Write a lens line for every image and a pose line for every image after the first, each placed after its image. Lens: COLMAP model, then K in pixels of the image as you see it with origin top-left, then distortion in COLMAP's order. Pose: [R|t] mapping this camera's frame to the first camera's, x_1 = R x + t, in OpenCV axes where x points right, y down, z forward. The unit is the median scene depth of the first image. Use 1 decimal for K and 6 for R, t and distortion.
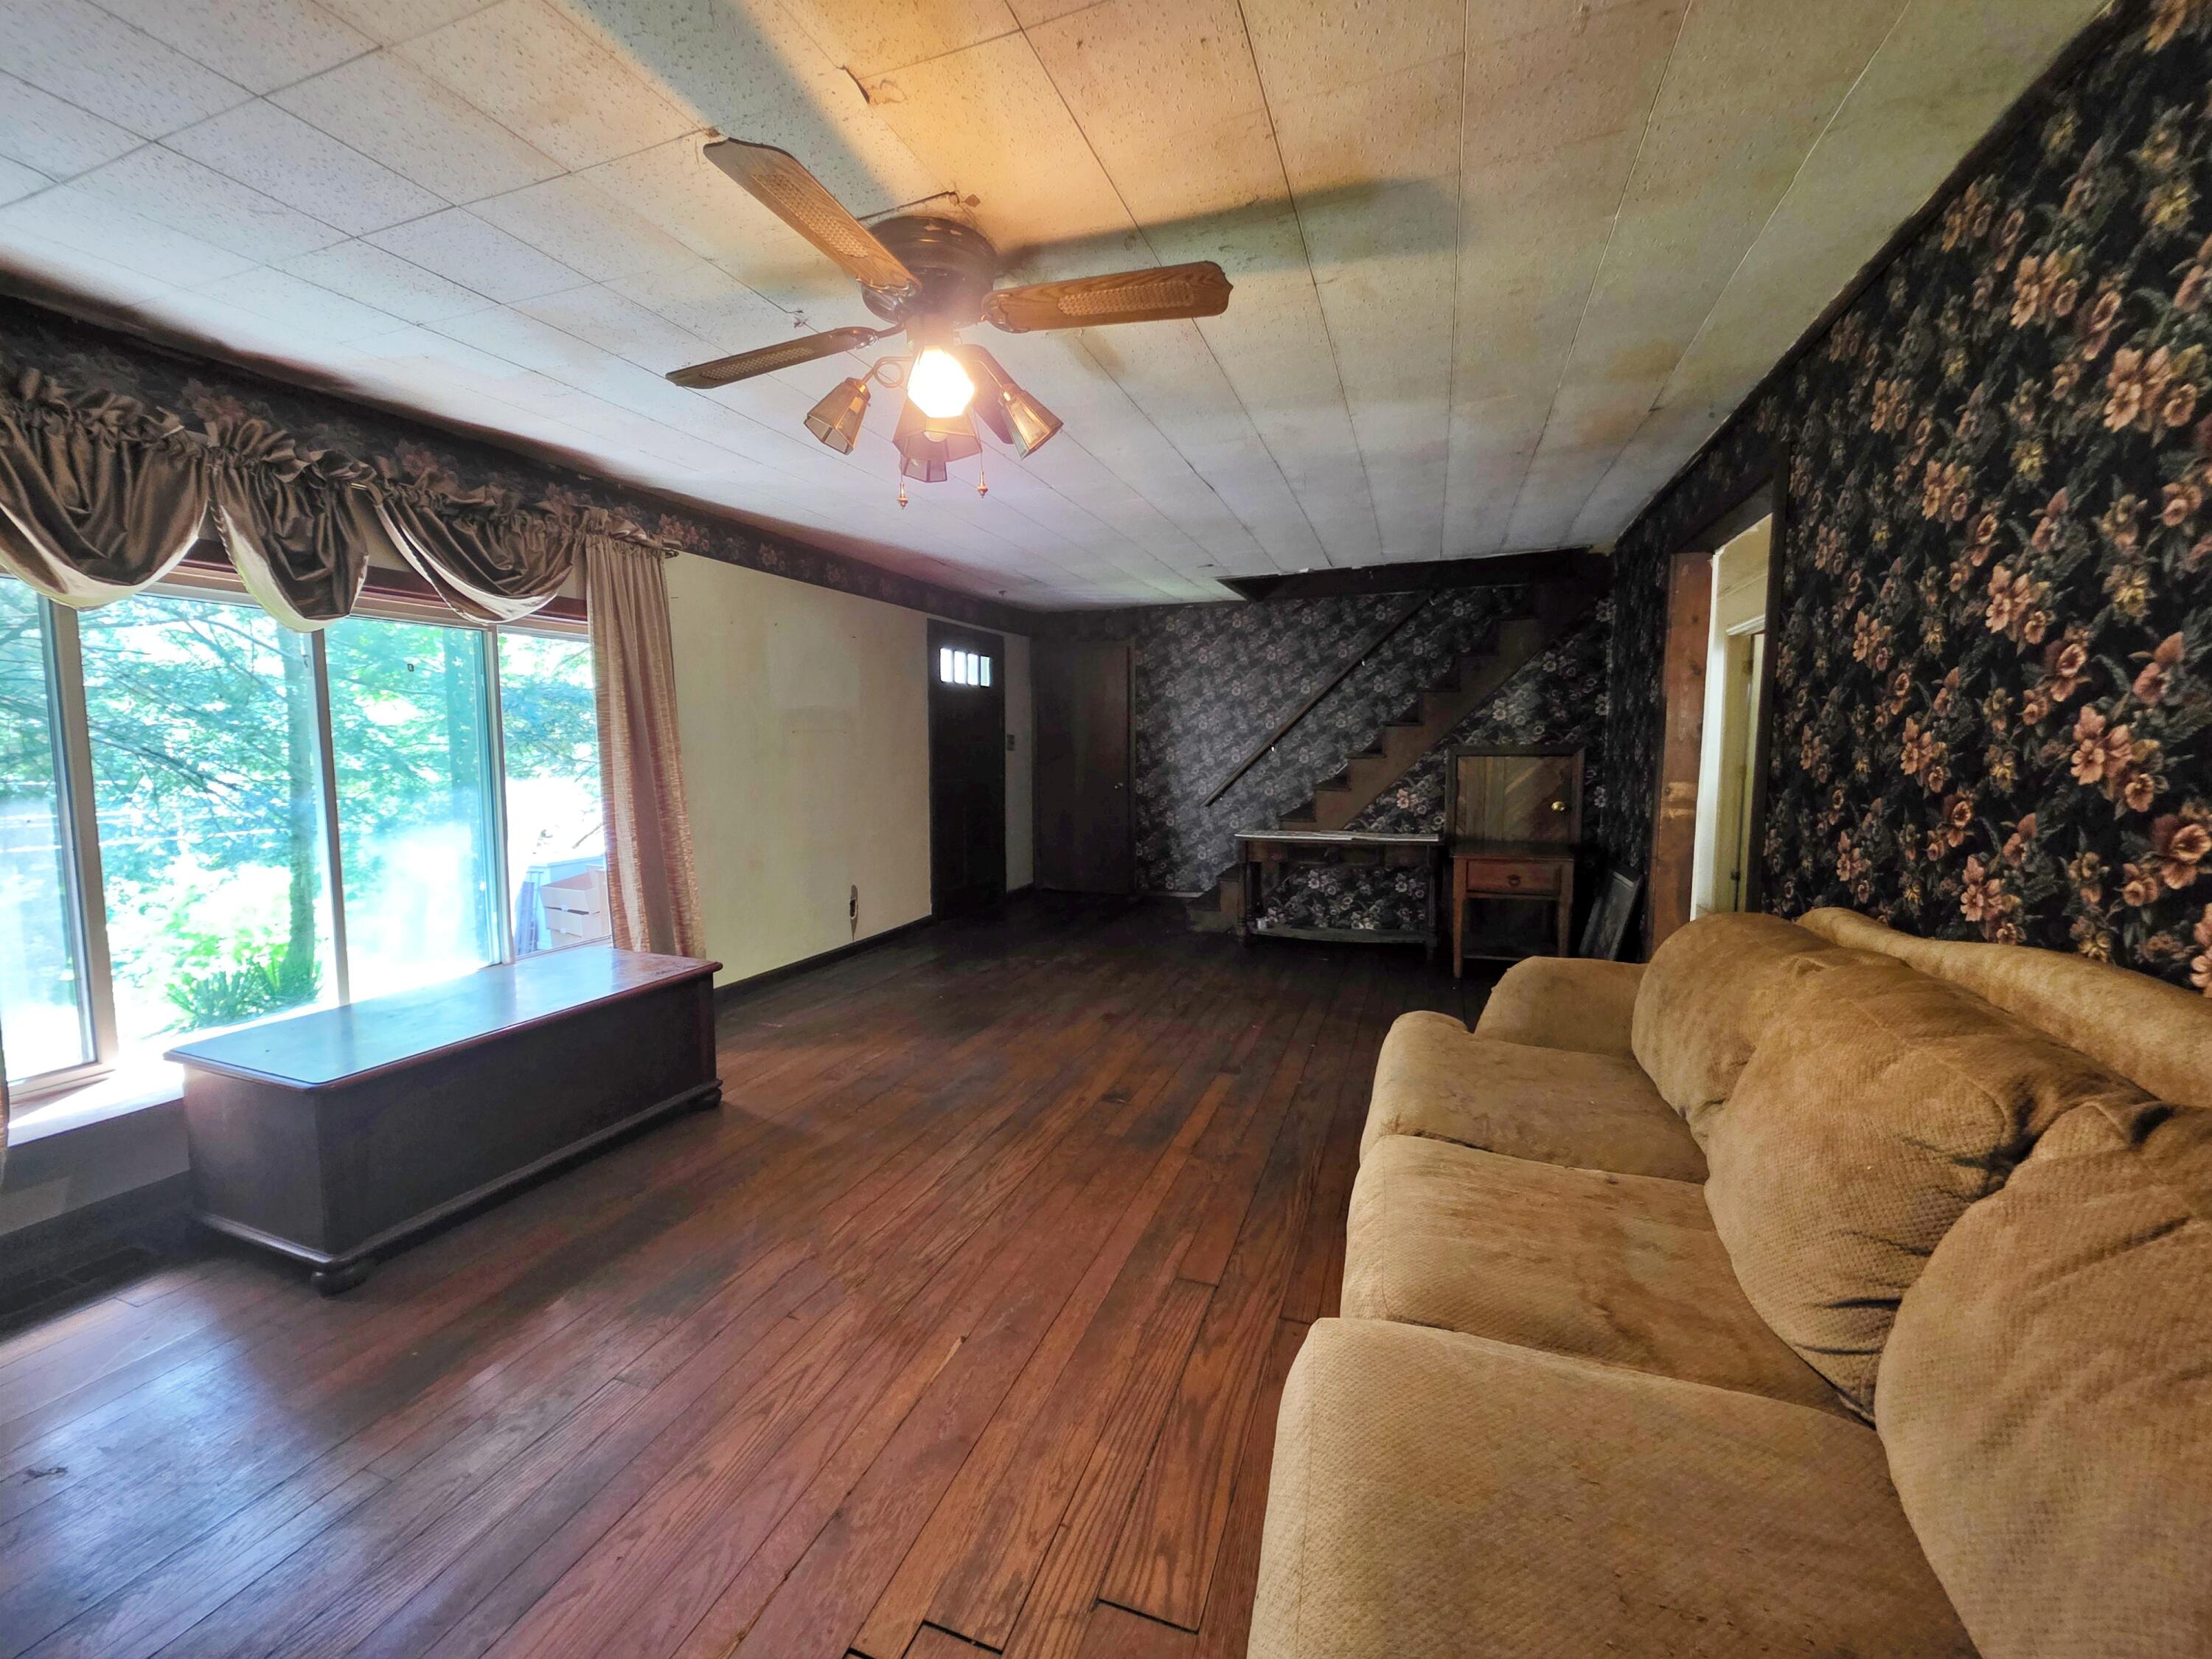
lens RADIAL K [[883.3, 0, 1093.8], [0, 883.3, 821.5], [0, 0, 1]] dist [0.001341, 0.000229]
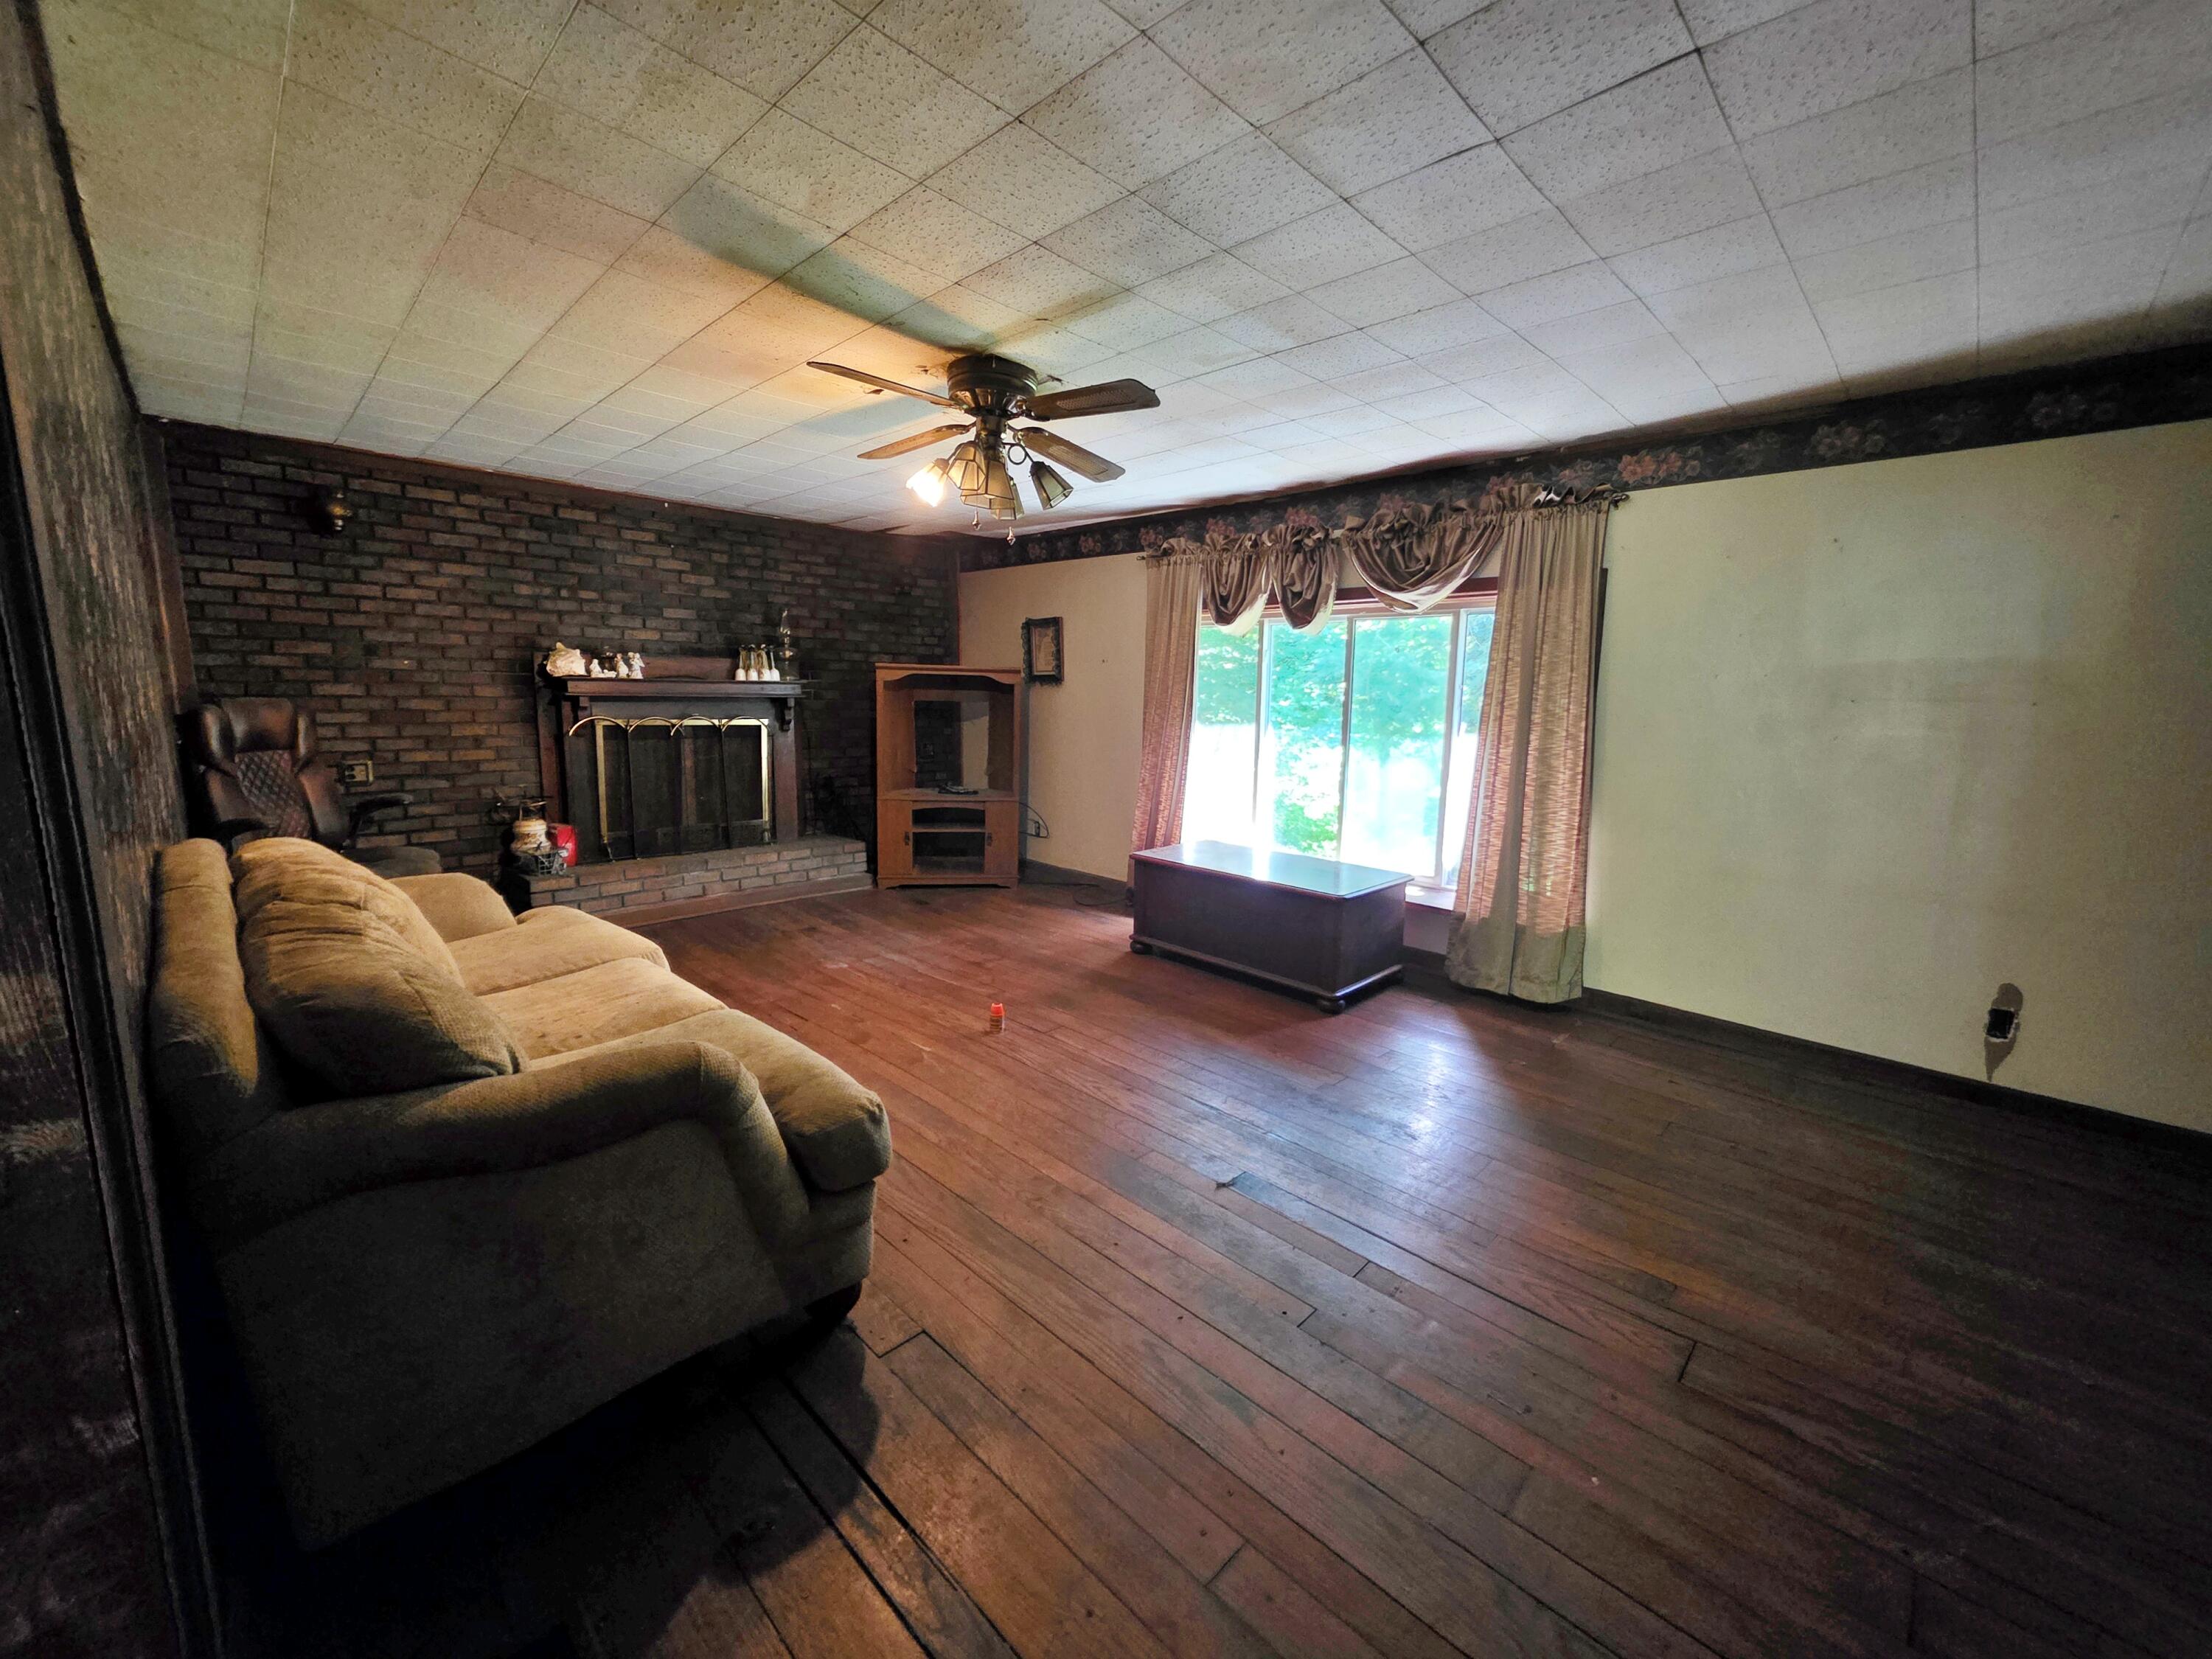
lens RADIAL K [[878.2, 0, 1112.6], [0, 878.2, 819.0], [0, 0, 1]] dist [0.000996, -0.000040]
pose [[-0.400470, 0.127208, -0.907437, 0.791620], [-0.102262, 0.977926, 0.182219, -0.128692], [0.910586, 0.165770, -0.378622, 1.258732]]
